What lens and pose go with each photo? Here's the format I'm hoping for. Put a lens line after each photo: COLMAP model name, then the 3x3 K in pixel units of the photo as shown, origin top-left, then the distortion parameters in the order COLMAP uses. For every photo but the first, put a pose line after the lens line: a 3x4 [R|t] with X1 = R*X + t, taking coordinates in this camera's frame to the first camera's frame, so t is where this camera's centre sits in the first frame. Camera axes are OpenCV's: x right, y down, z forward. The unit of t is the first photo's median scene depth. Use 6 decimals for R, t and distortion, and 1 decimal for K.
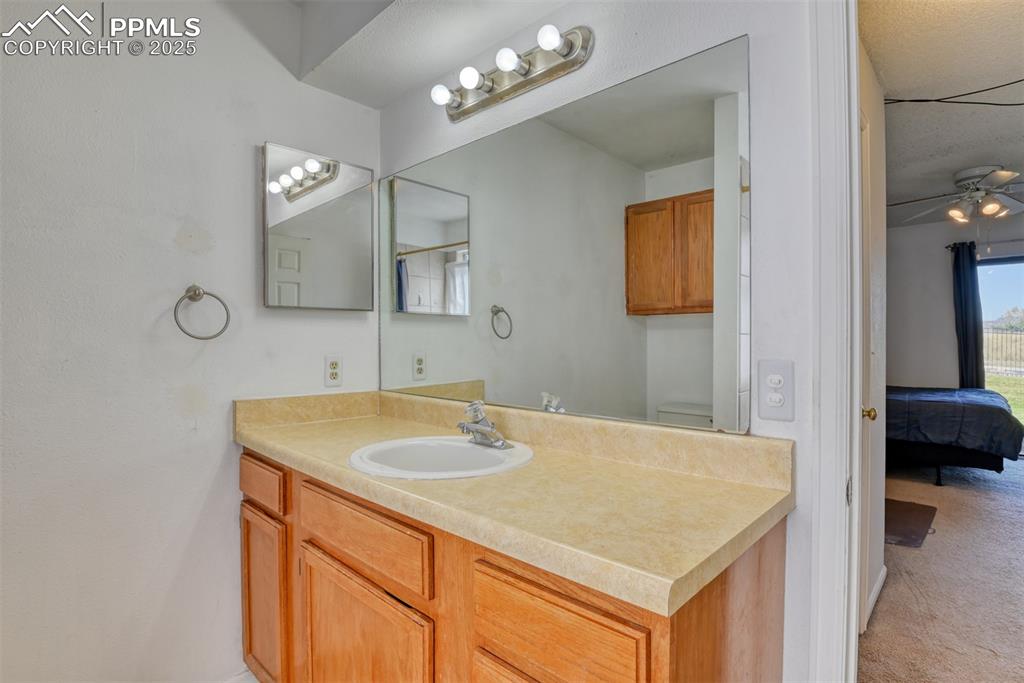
lens RADIAL K [[505.4, 0, 507.0], [0, 505.4, 345.0], [0, 0, 1]] dist [-0.025556, -0.002342]
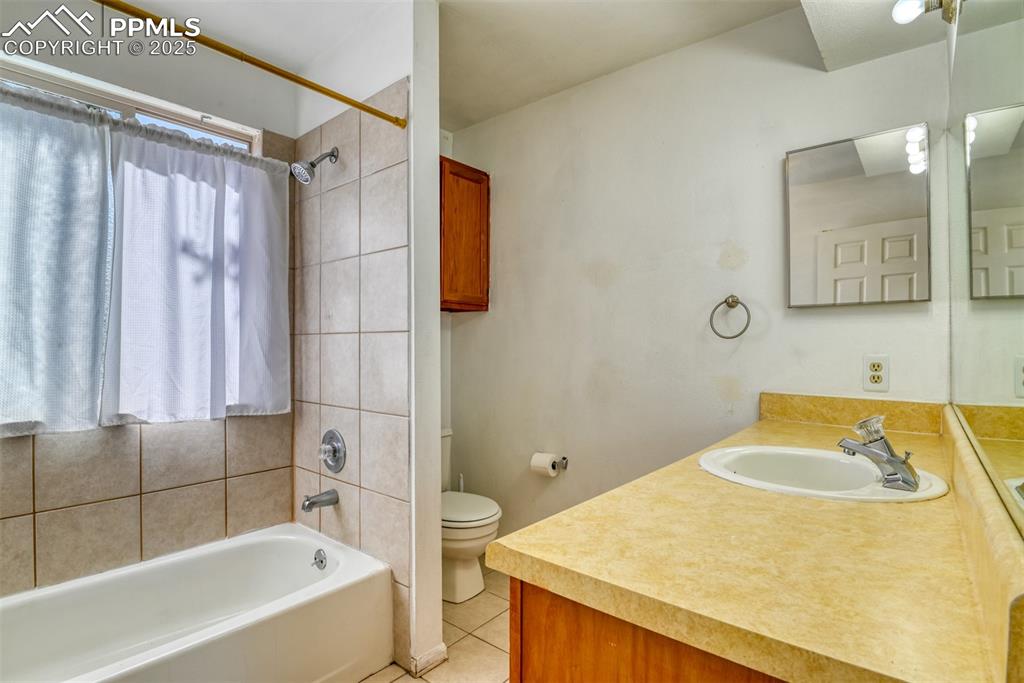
lens RADIAL K [[505.4, 0, 504.7], [0, 505.4, 347.3], [0, 0, 1]] dist [-0.025556, -0.002342]
pose [[0.046653, 0.000879, -0.998911, 0.874606], [-0.006216, 0.999981, 0.000590, 0.018327], [0.998892, 0.006182, 0.046657, 0.572518]]
